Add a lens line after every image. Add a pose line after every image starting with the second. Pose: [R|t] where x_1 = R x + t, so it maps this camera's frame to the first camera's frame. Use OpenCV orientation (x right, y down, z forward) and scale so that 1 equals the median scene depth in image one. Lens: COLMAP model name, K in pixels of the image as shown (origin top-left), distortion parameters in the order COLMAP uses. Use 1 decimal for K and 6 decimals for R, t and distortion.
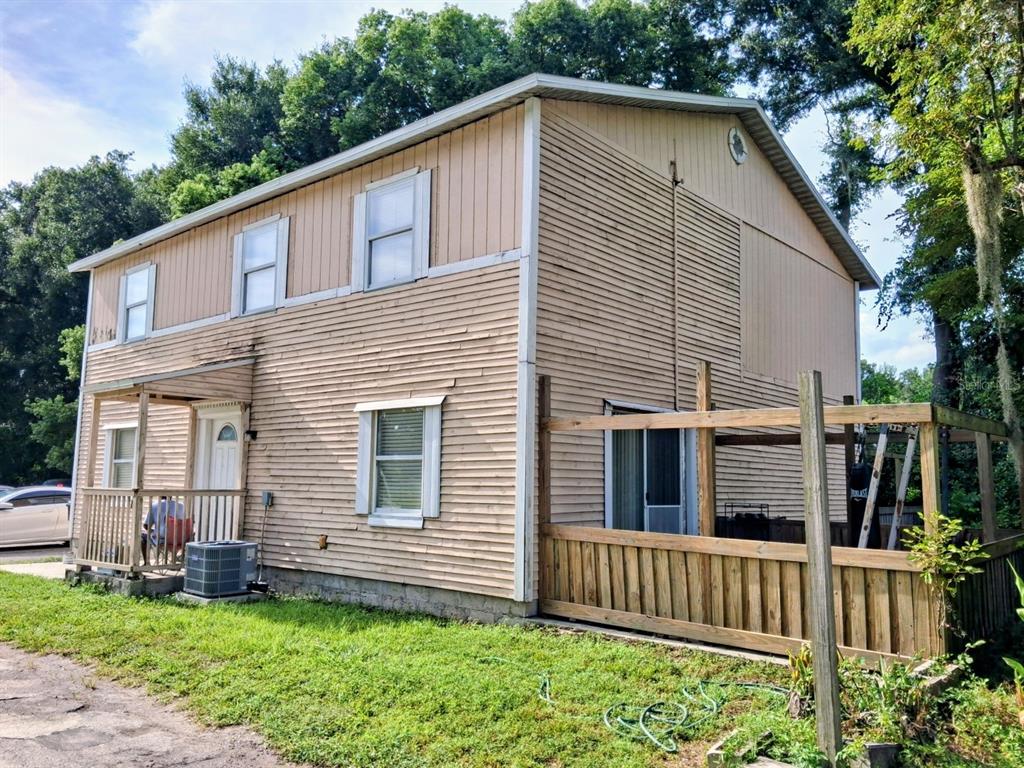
lens RADIAL K [[808.8, 0, 512.0], [0, 808.8, 384.0], [0, 0, 1]] dist [0.002664, -0.003605]
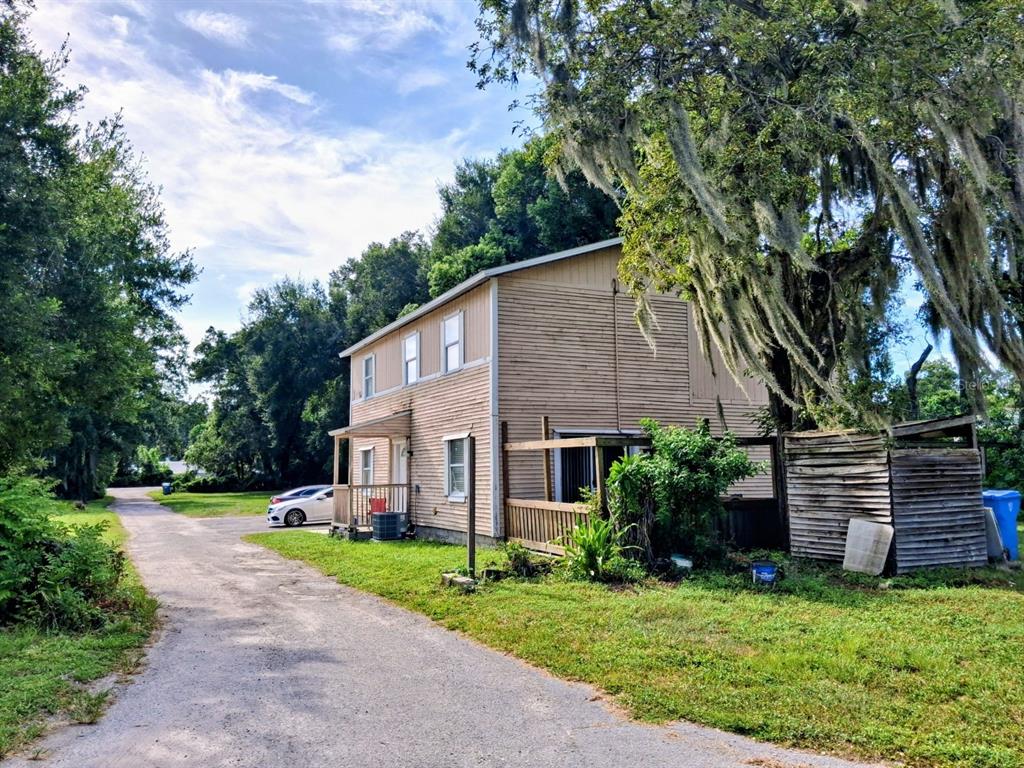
lens RADIAL K [[822.3, 0, 512.0], [0, 822.3, 384.0], [0, 0, 1]] dist [0.136425, -0.244743]
pose [[0.913312, -0.069804, -0.401234, 0.645155], [0.074293, 0.997227, -0.004382, -0.067985], [0.400427, -0.025807, 0.915965, -0.603156]]
